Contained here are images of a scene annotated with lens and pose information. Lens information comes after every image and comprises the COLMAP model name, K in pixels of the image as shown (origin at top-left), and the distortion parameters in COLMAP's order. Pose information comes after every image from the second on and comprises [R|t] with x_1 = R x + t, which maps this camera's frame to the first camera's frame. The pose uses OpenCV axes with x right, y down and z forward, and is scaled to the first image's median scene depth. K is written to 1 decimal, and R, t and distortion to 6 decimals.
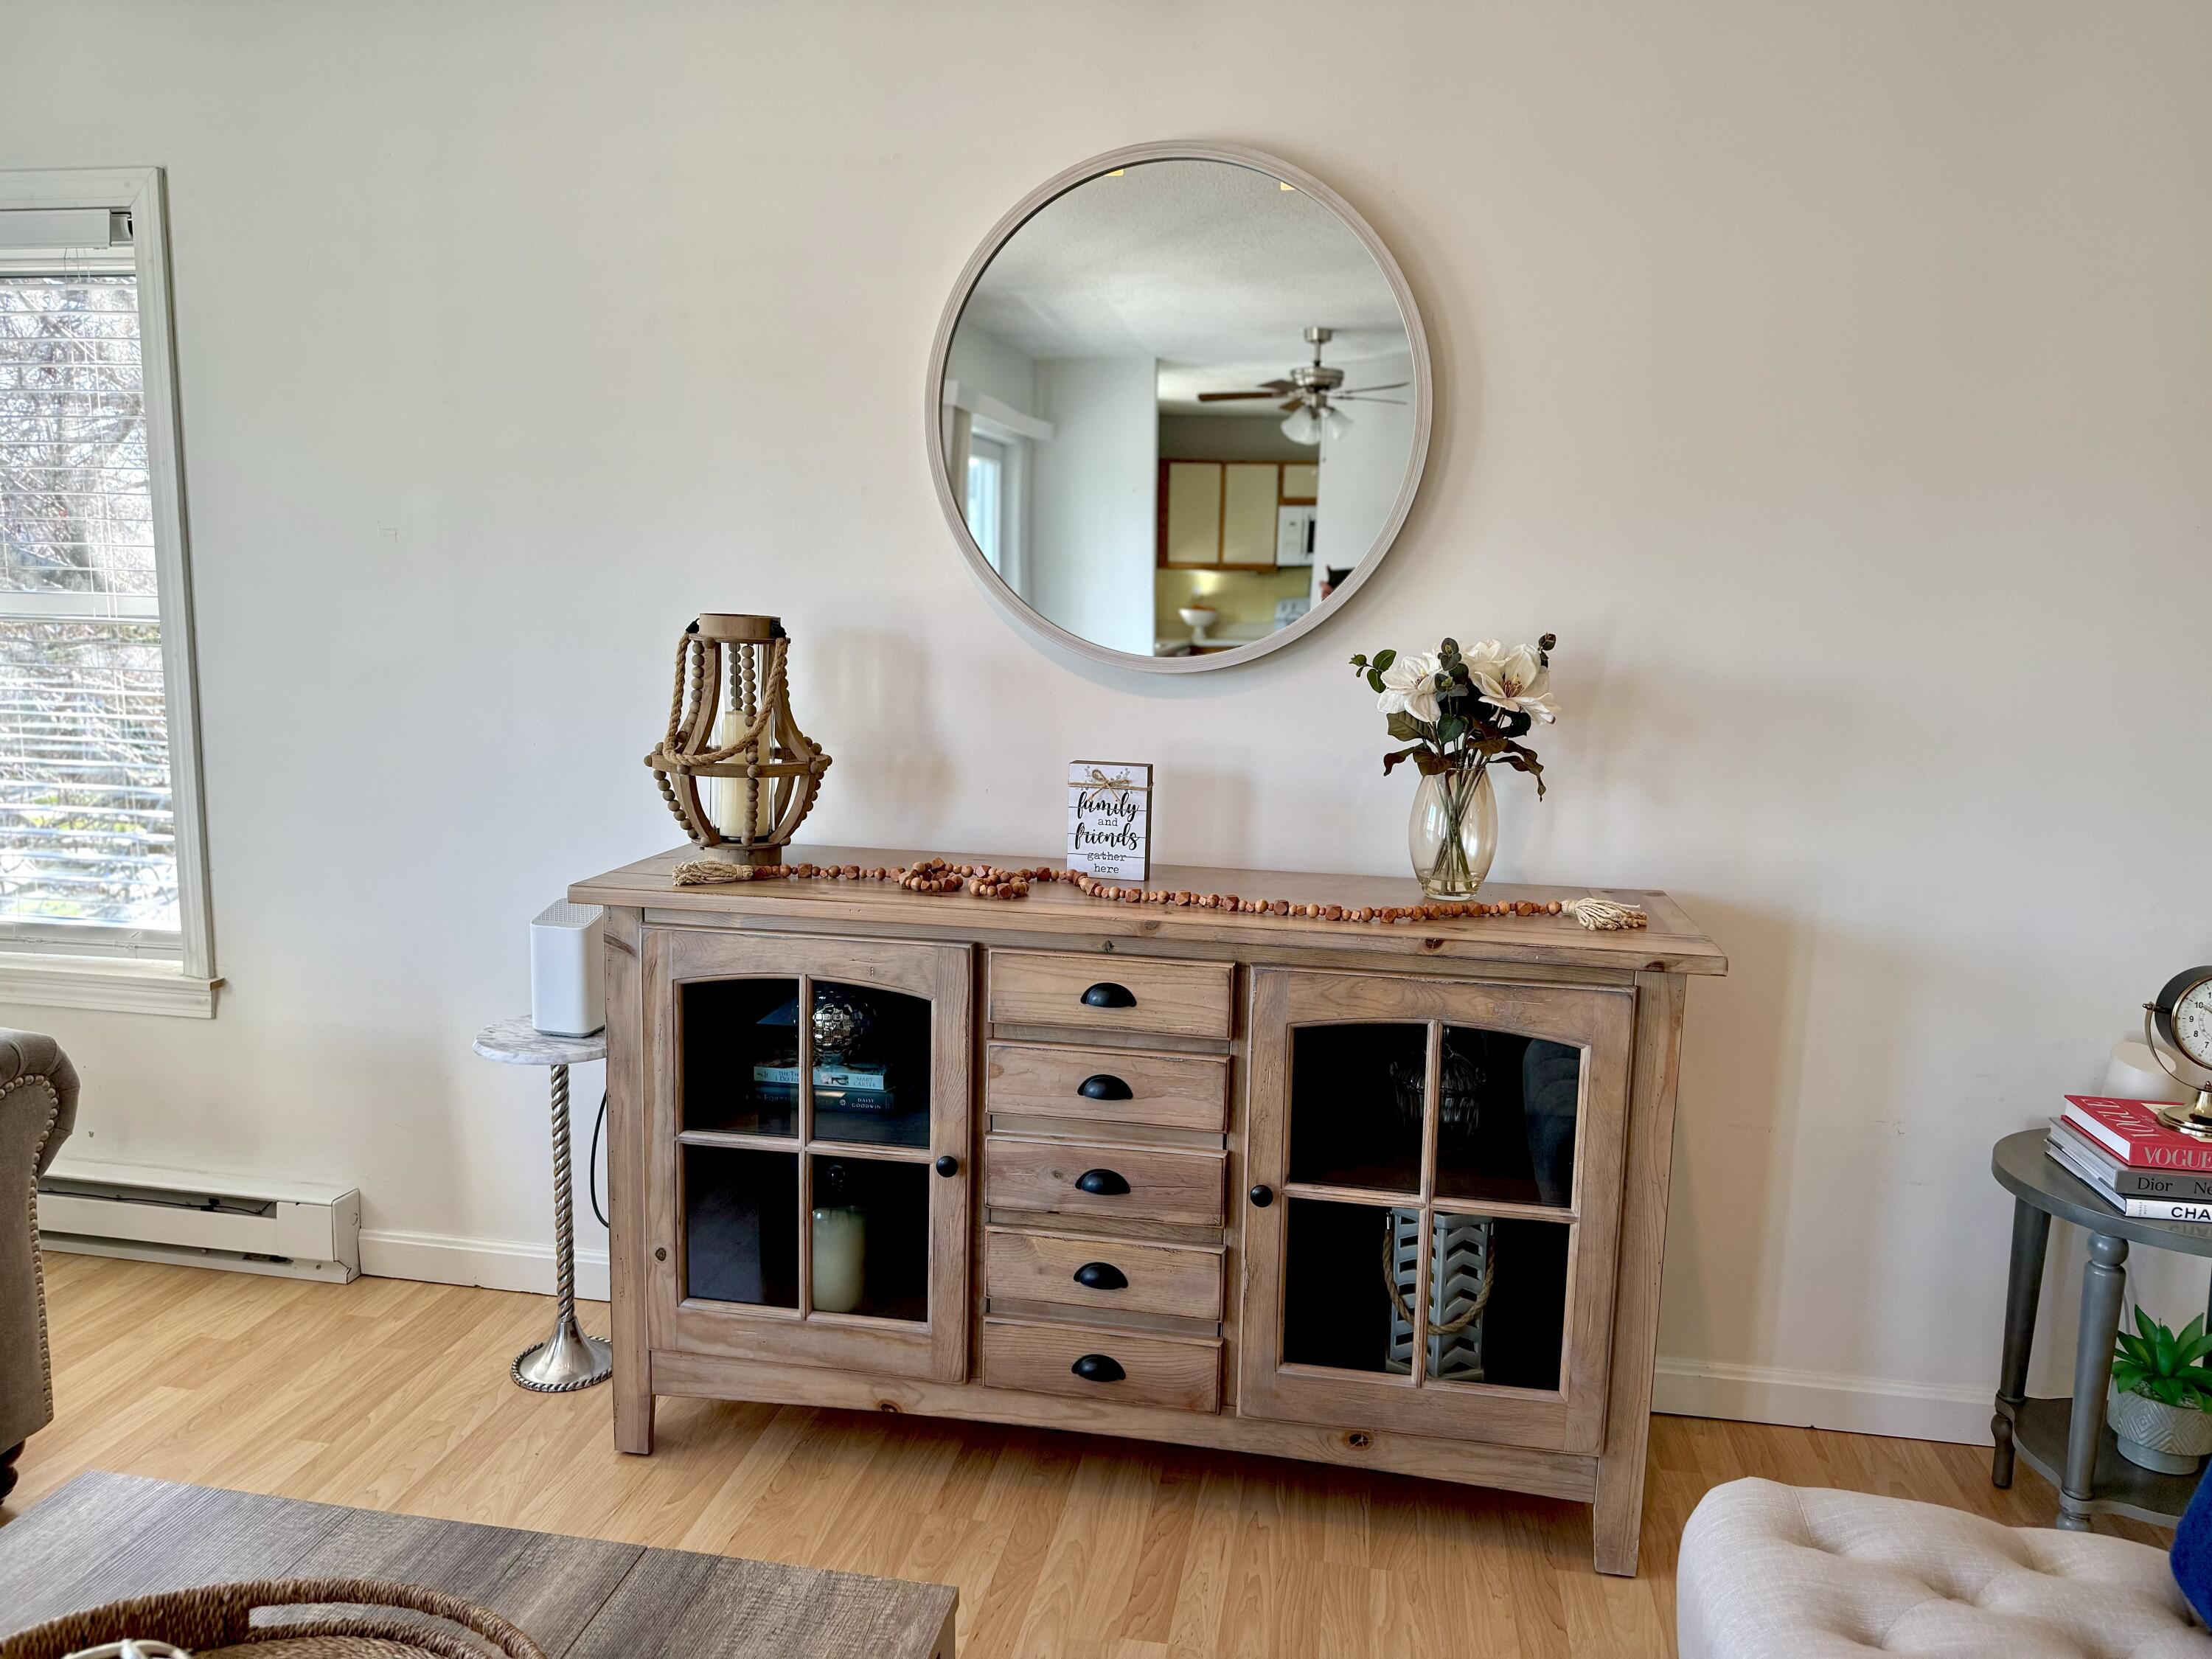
lens RADIAL K [[1560.6, 0, 1106.0], [0, 1560.6, 829.5], [0, 0, 1]] dist [0.106675, -0.179125]
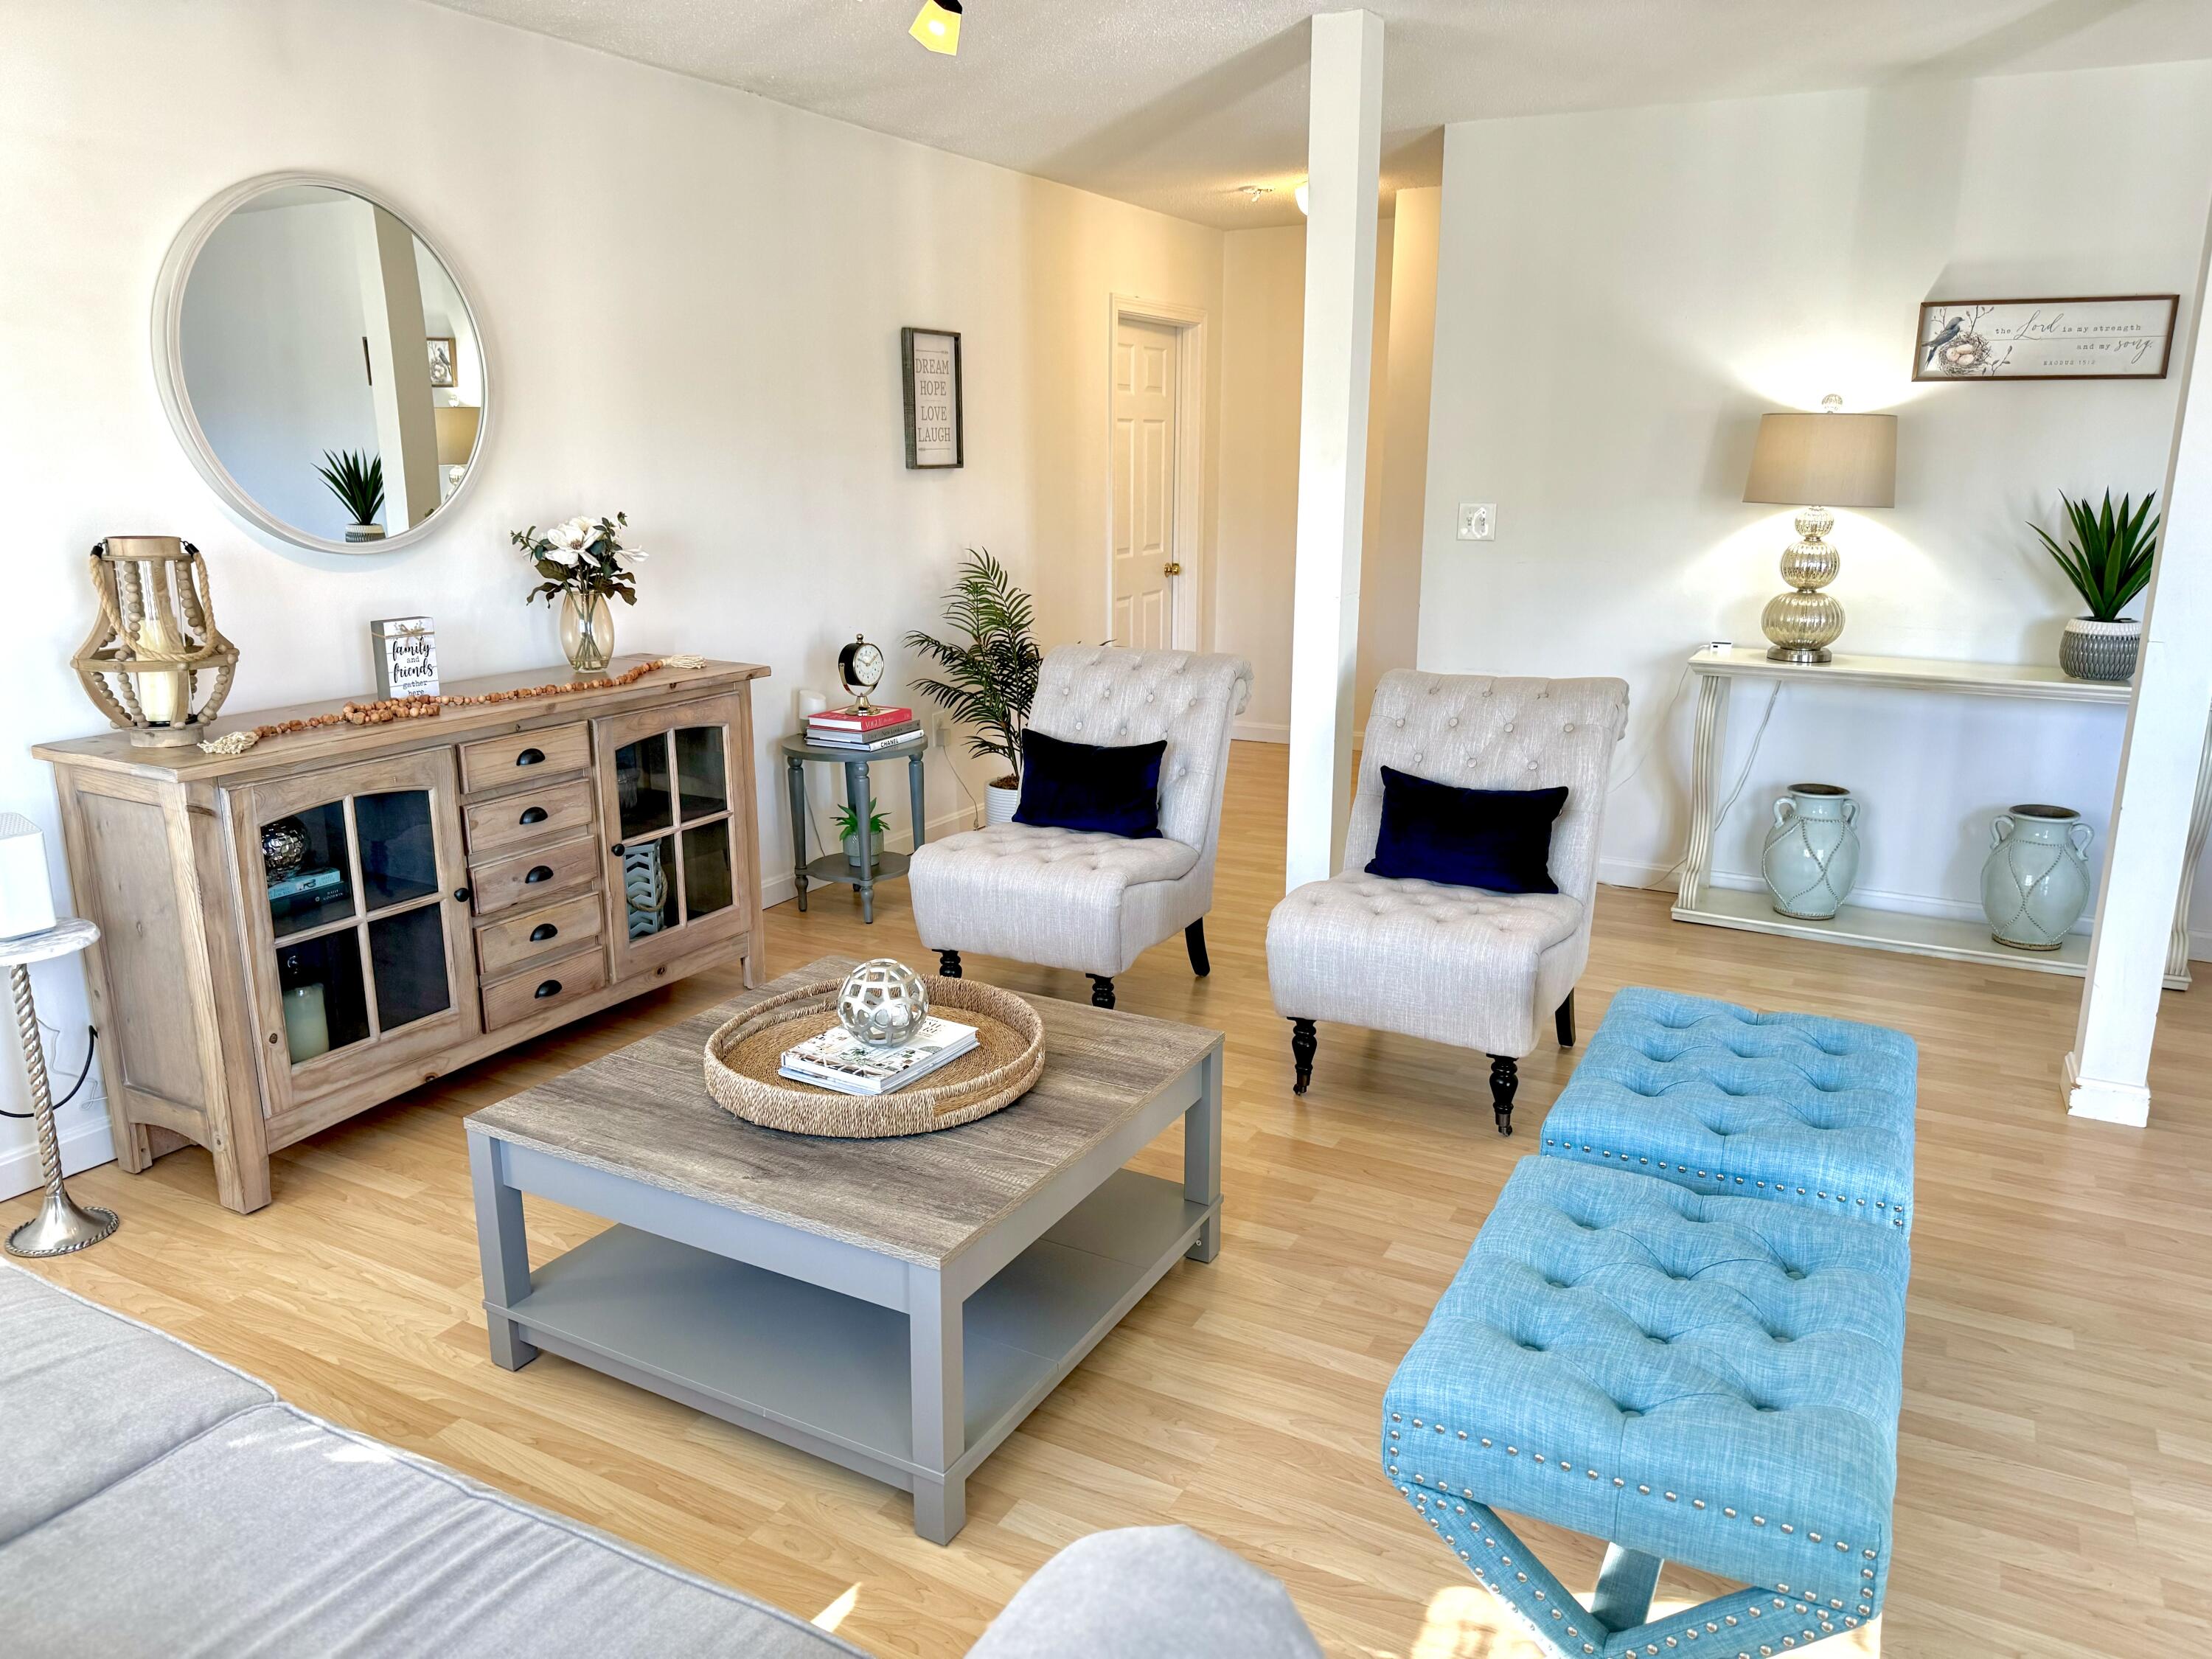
lens RADIAL K [[1560.6, 0, 1106.0], [0, 1560.6, 829.5], [0, 0, 1]] dist [0.106675, -0.179125]
pose [[0.315290, -0.248556, 0.915867, -1.250395], [0.141103, 0.966642, 0.213760, -0.080407], [-0.938447, 0.061835, 0.339845, -0.094075]]
